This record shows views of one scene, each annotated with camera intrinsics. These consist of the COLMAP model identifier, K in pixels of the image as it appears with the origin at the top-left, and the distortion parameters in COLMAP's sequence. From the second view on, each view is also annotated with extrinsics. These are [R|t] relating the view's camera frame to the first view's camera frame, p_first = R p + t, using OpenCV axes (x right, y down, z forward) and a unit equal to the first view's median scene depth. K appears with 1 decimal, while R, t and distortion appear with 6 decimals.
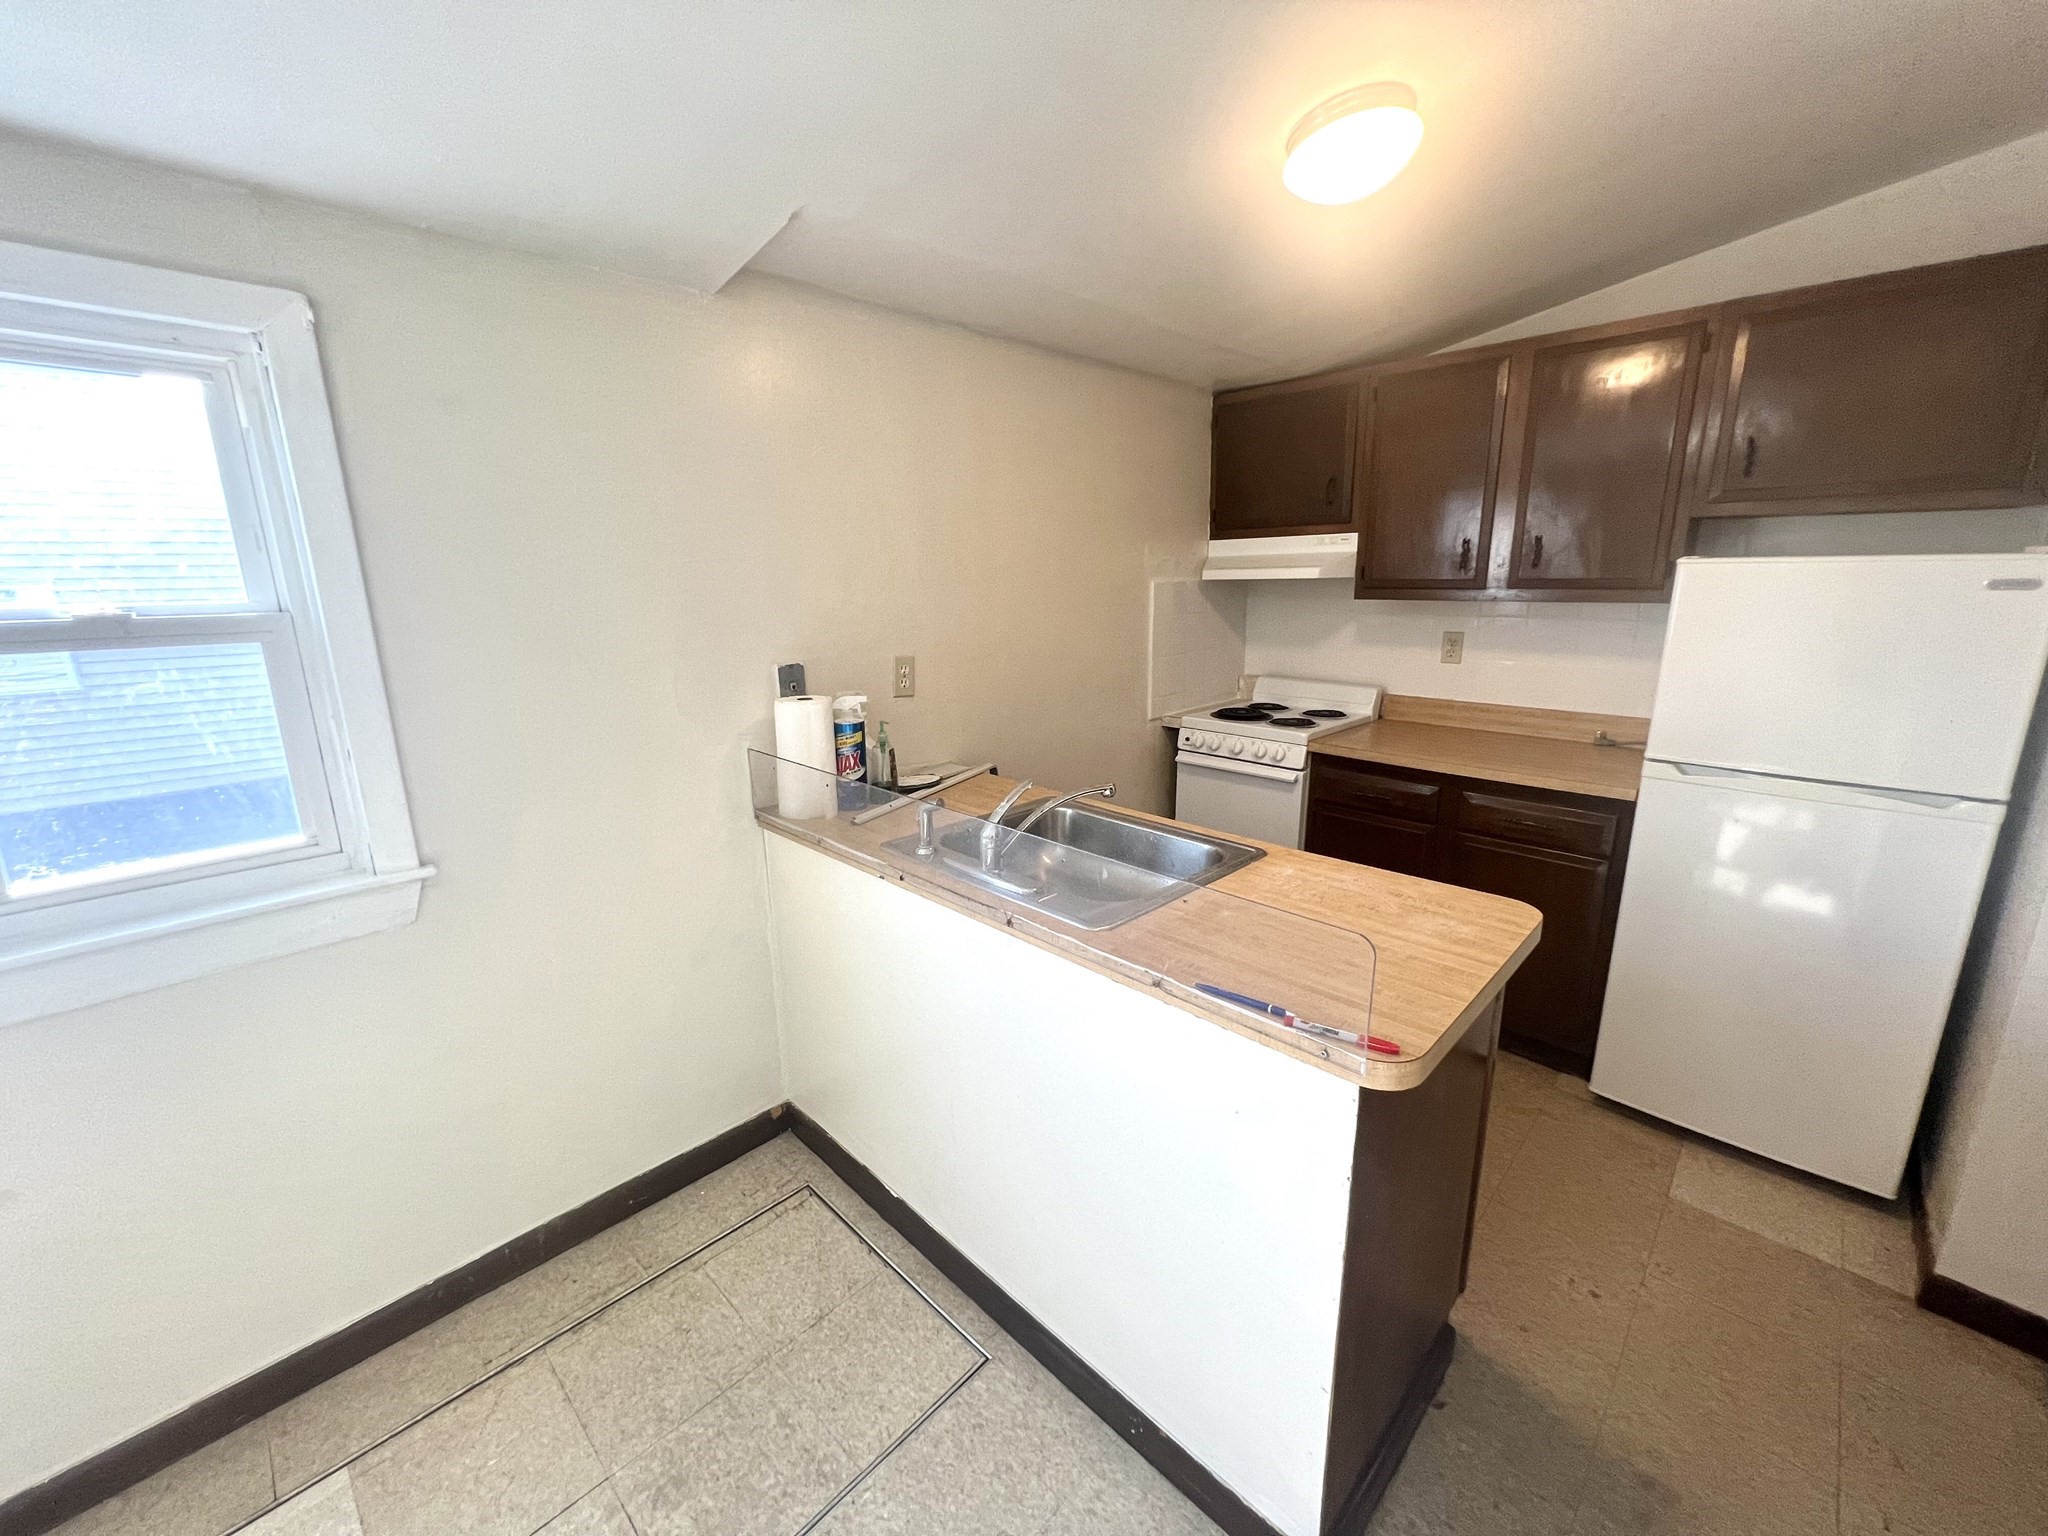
lens RADIAL K [[820.9, 0, 1026.1], [0, 820.9, 765.3], [0, 0, 1]] dist [-0.001648, 0.000679]
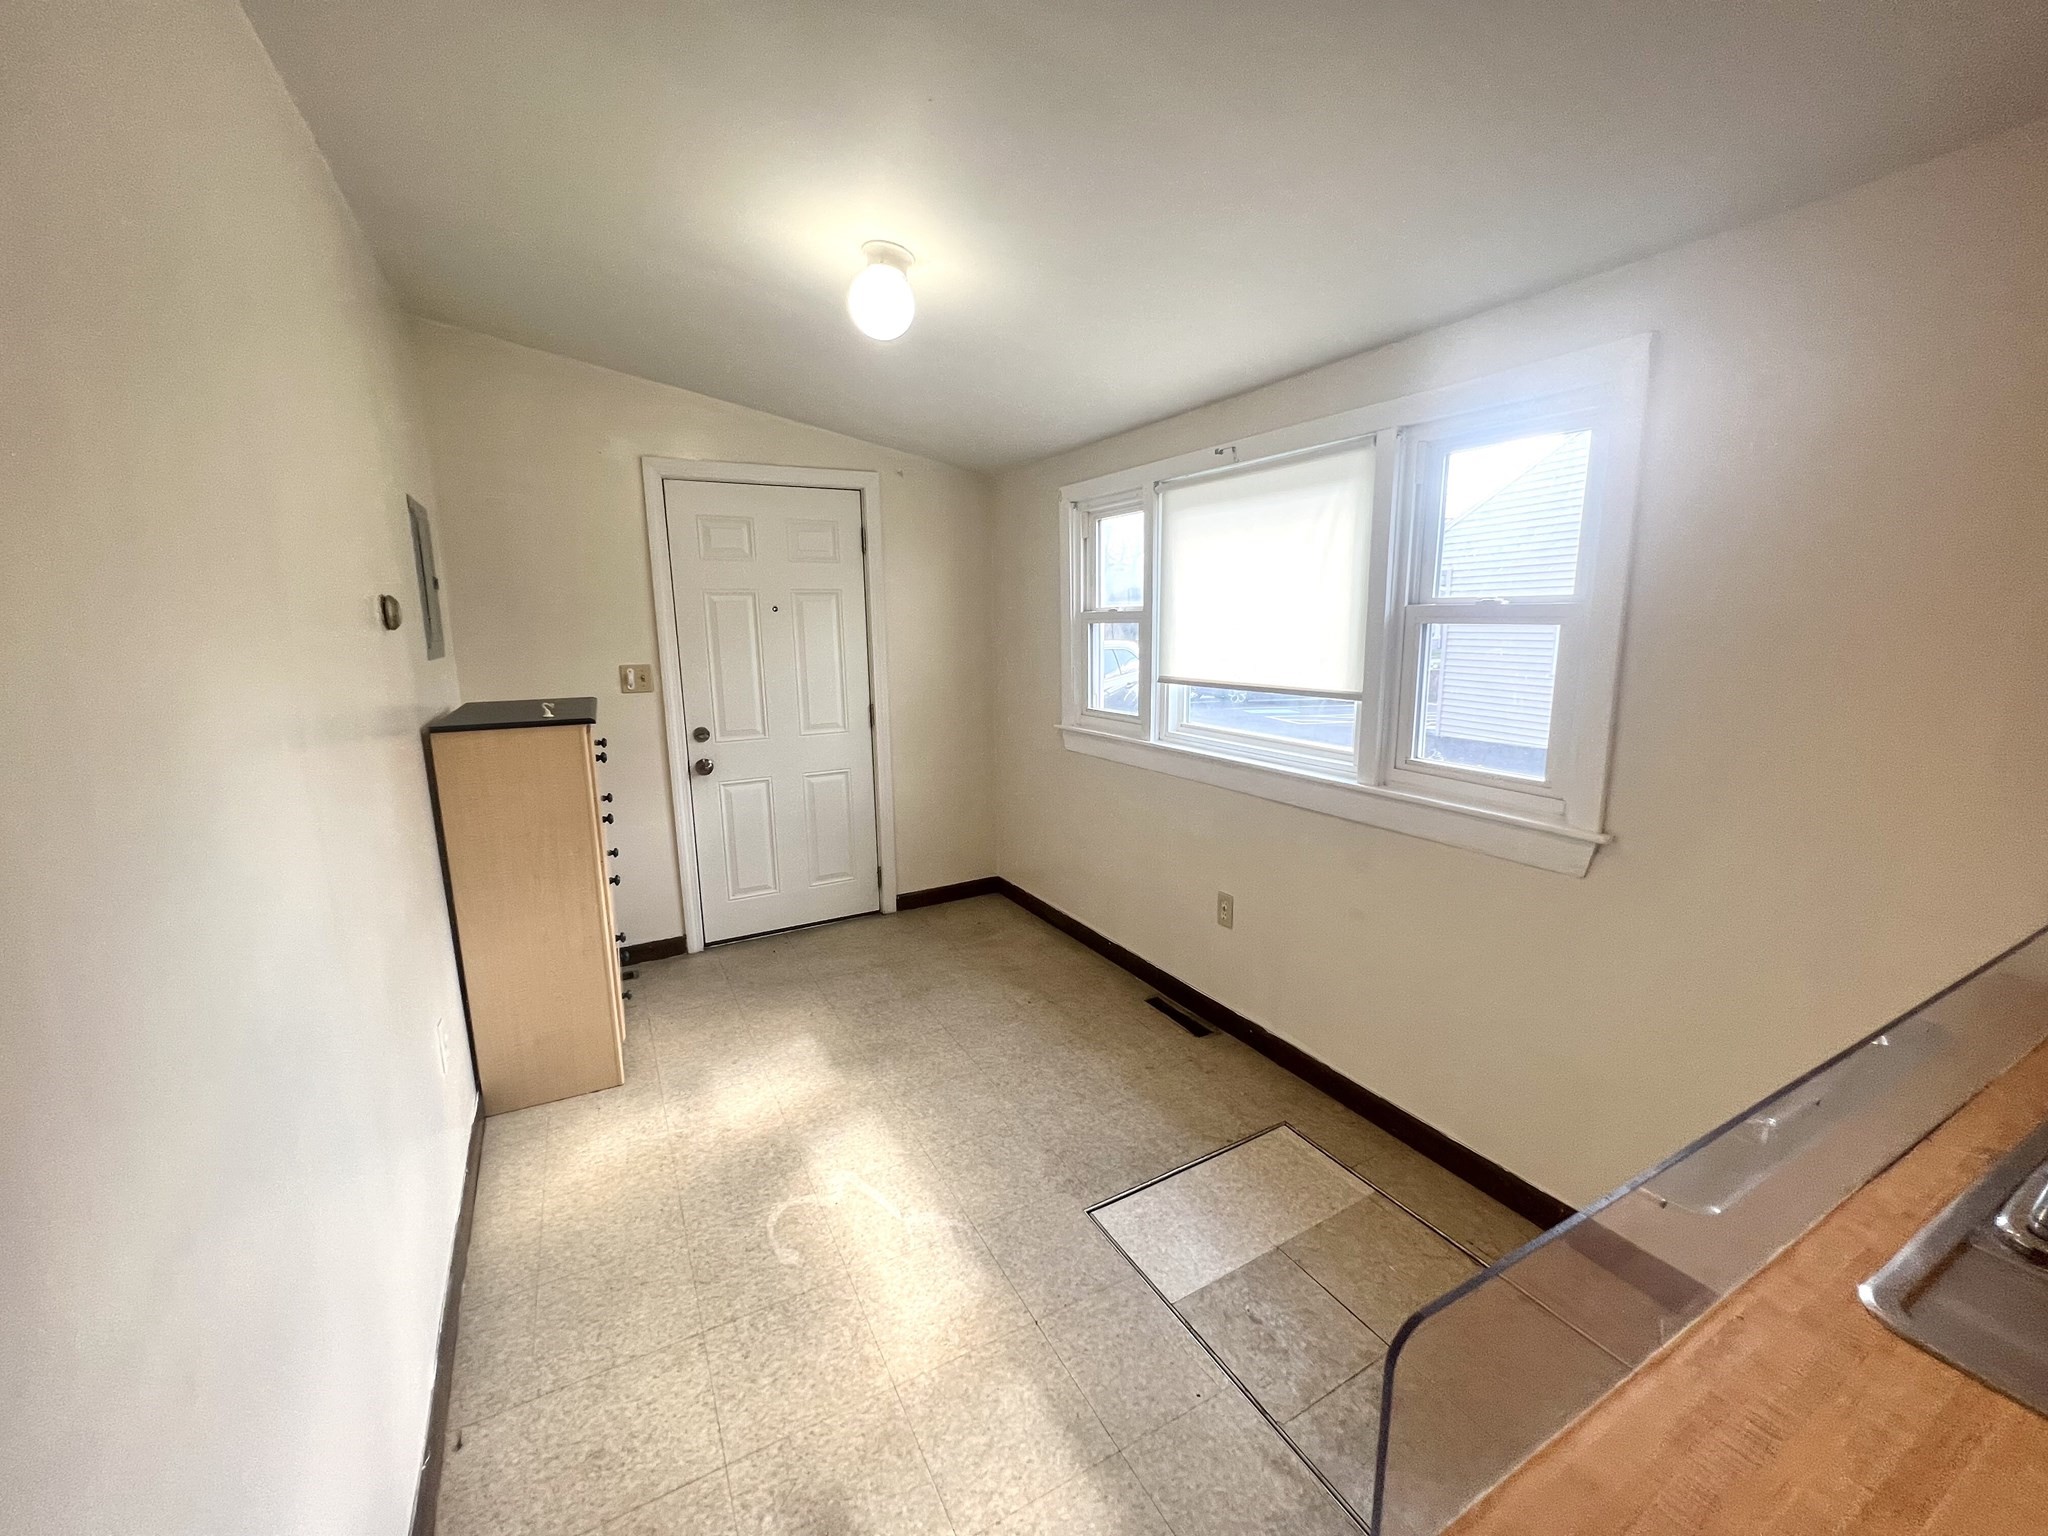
lens RADIAL K [[820.9, 0, 1023.9], [0, 820.9, 765.2], [0, 0, 1]] dist [-0.001648, 0.000679]
pose [[-0.294279, 0.187081, -0.937230, 0.513757], [-0.205435, 0.945348, 0.253206, -0.083966], [0.933379, 0.267053, -0.239763, 0.514580]]
